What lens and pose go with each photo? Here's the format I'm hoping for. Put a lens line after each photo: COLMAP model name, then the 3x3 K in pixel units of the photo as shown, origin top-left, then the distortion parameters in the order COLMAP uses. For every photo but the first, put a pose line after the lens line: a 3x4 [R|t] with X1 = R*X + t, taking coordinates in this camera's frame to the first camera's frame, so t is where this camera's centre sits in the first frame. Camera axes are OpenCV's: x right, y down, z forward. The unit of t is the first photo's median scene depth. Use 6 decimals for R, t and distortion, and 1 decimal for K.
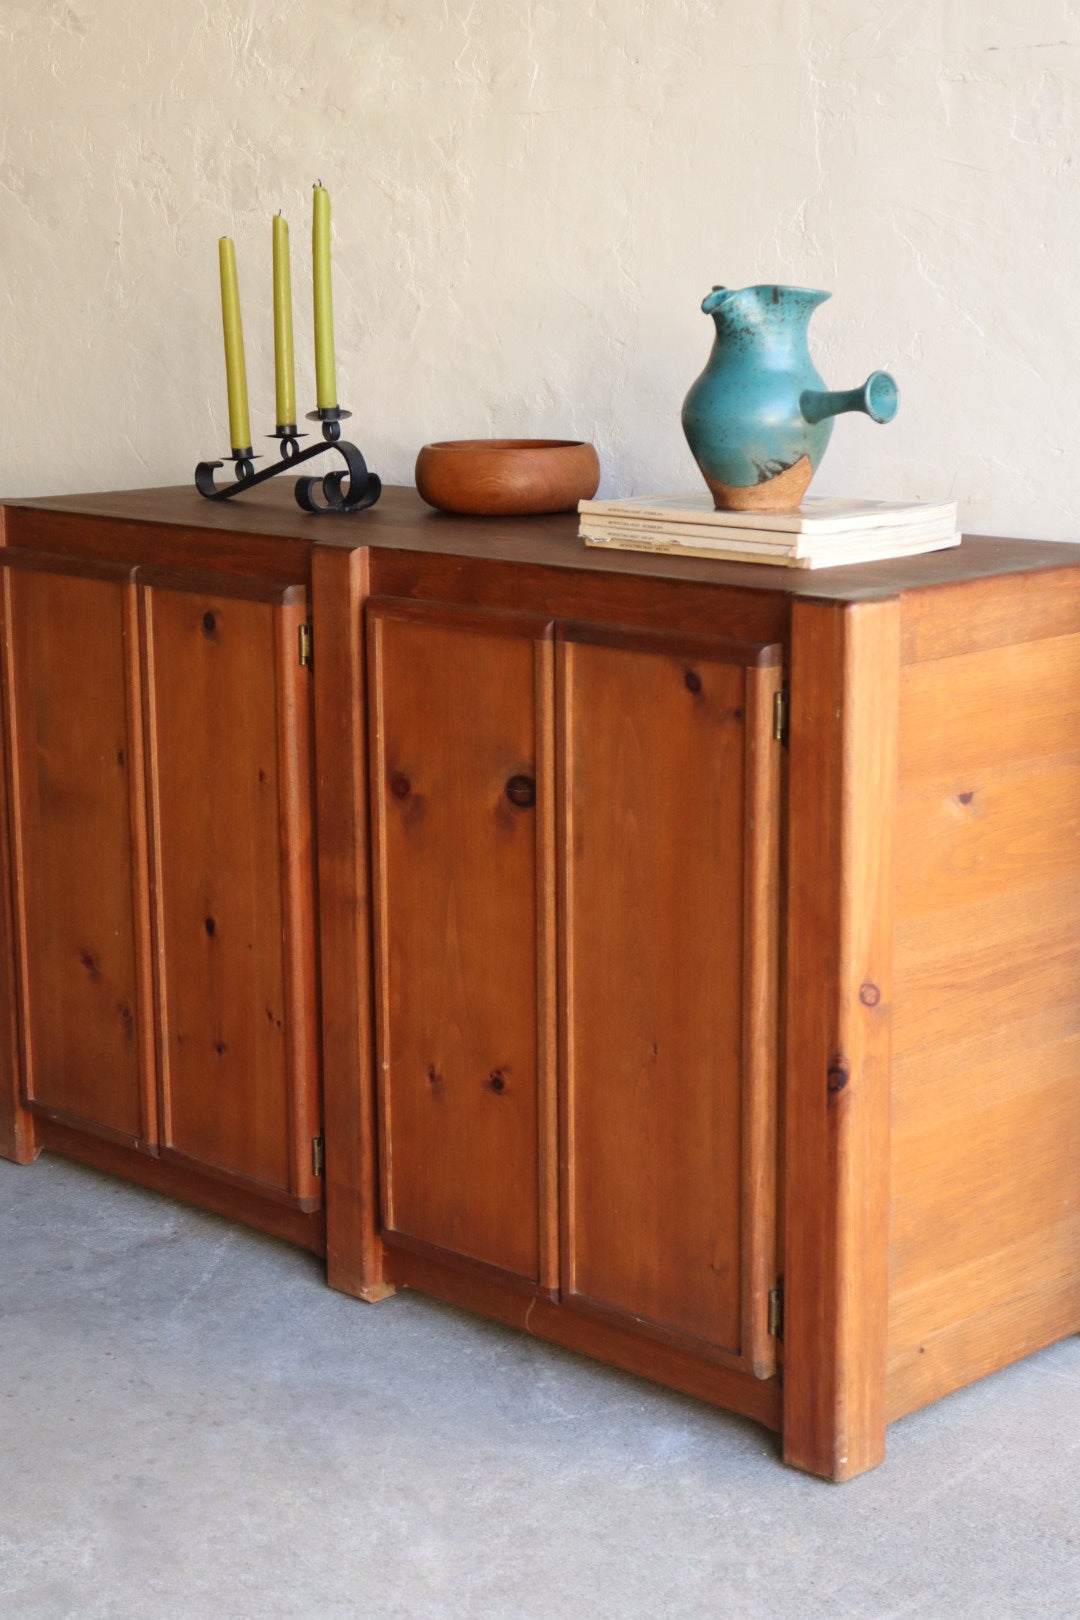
lens RADIAL K [[2749.3, 0, 541.8], [0, 2749.3, 812.8], [0, 0, 1]] dist [0.070969, 0.059202]
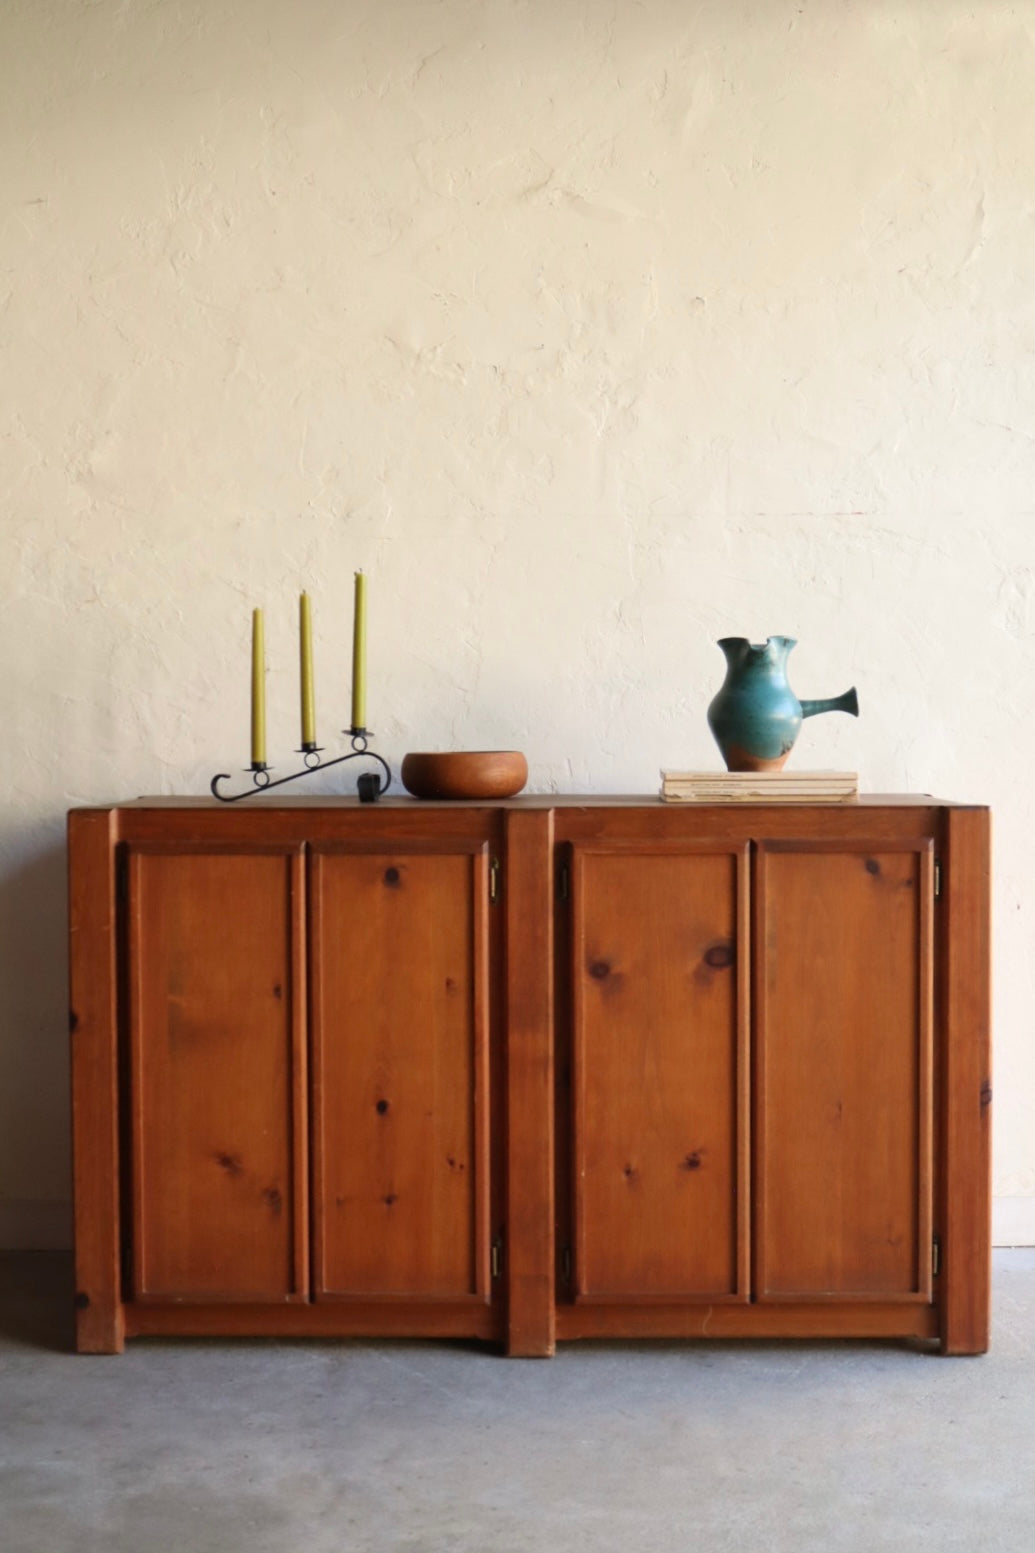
lens RADIAL K [[1886.3, 0, 525.7], [0, 1886.3, 778.1], [0, 0, 1]] dist [-0.063042, 0.123909]
pose [[0.723061, -0.014972, 0.690622, -0.763362], [0.140294, 0.982112, -0.125593, 0.010304], [-0.676388, 0.187701, 0.712227, 0.306735]]
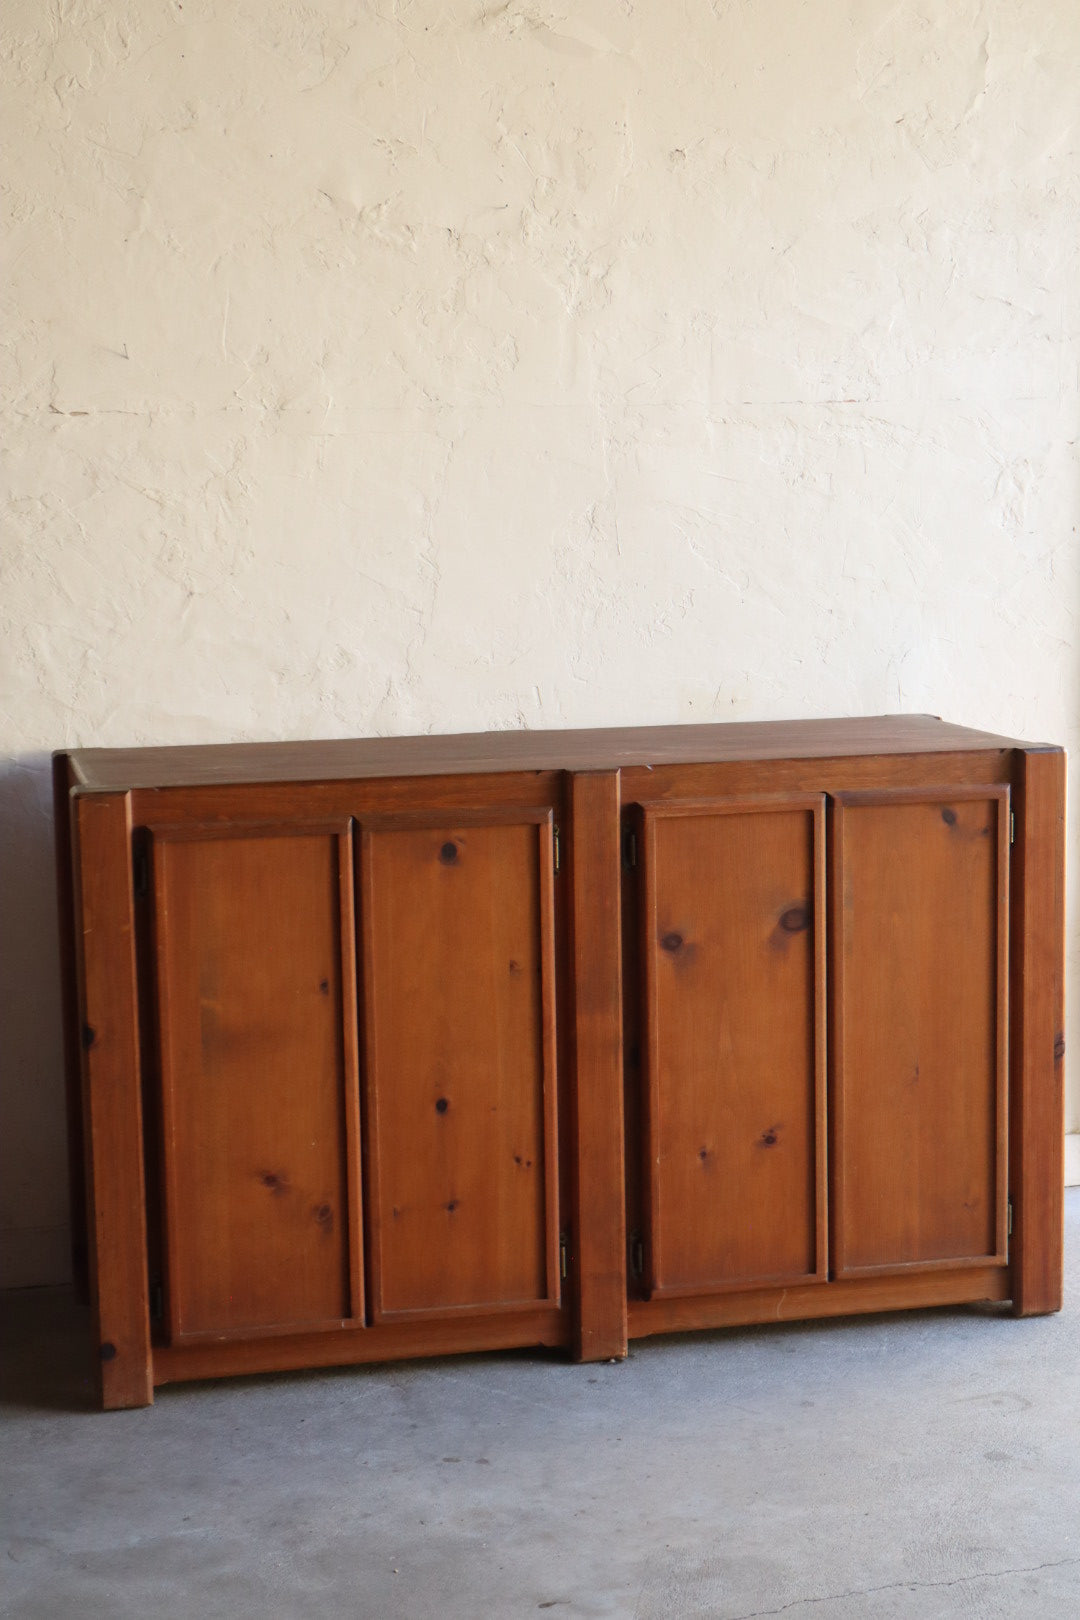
lens RADIAL K [[2576.5, 0, 544.1], [0, 2576.5, 812.6], [0, 0, 1]] dist [0.047735, 0.066541]
pose [[0.522888, -0.118365, 0.844144, -1.131972], [0.187493, 0.982029, 0.021560, -0.109660], [-0.831526, 0.146997, 0.535683, 0.378621]]
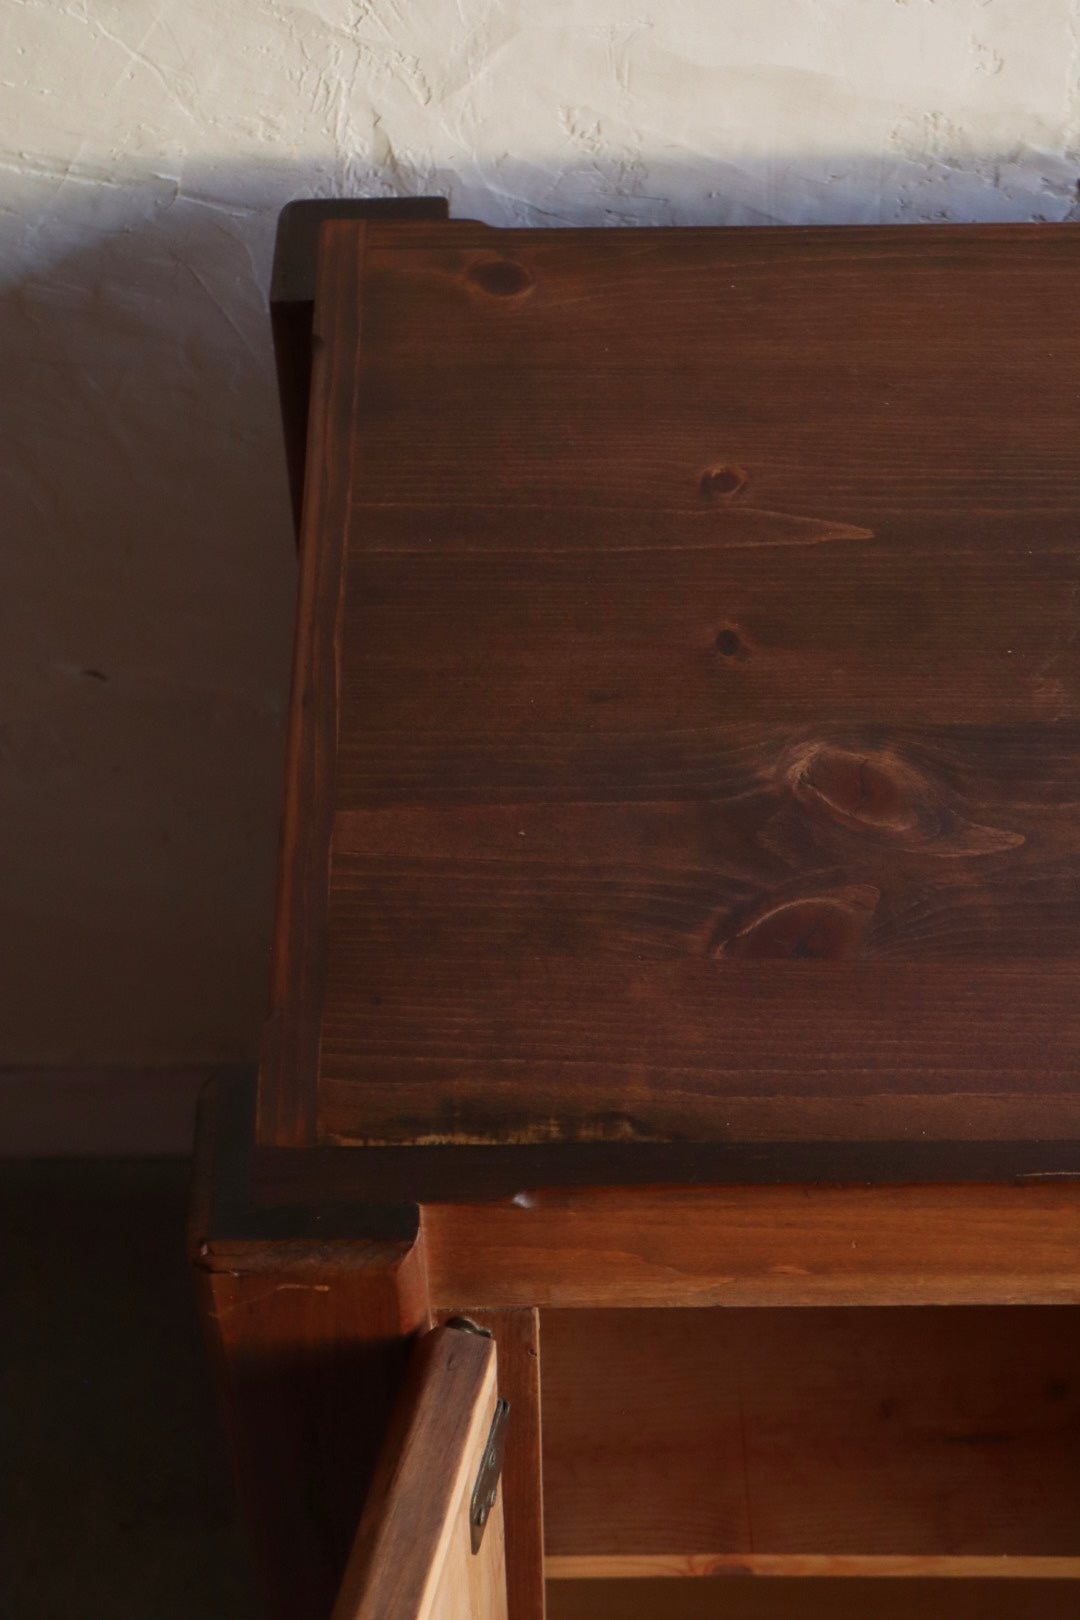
lens RADIAL K [[2576.5, 0, 544.1], [0, 2576.5, 812.6], [0, 0, 1]] dist [0.047735, 0.066541]
pose [[0.703684, -0.552116, 0.447211, -0.321631], [0.146512, 0.728647, 0.669035, -0.353733], [-0.695244, -0.405268, 0.593628, 1.010742]]
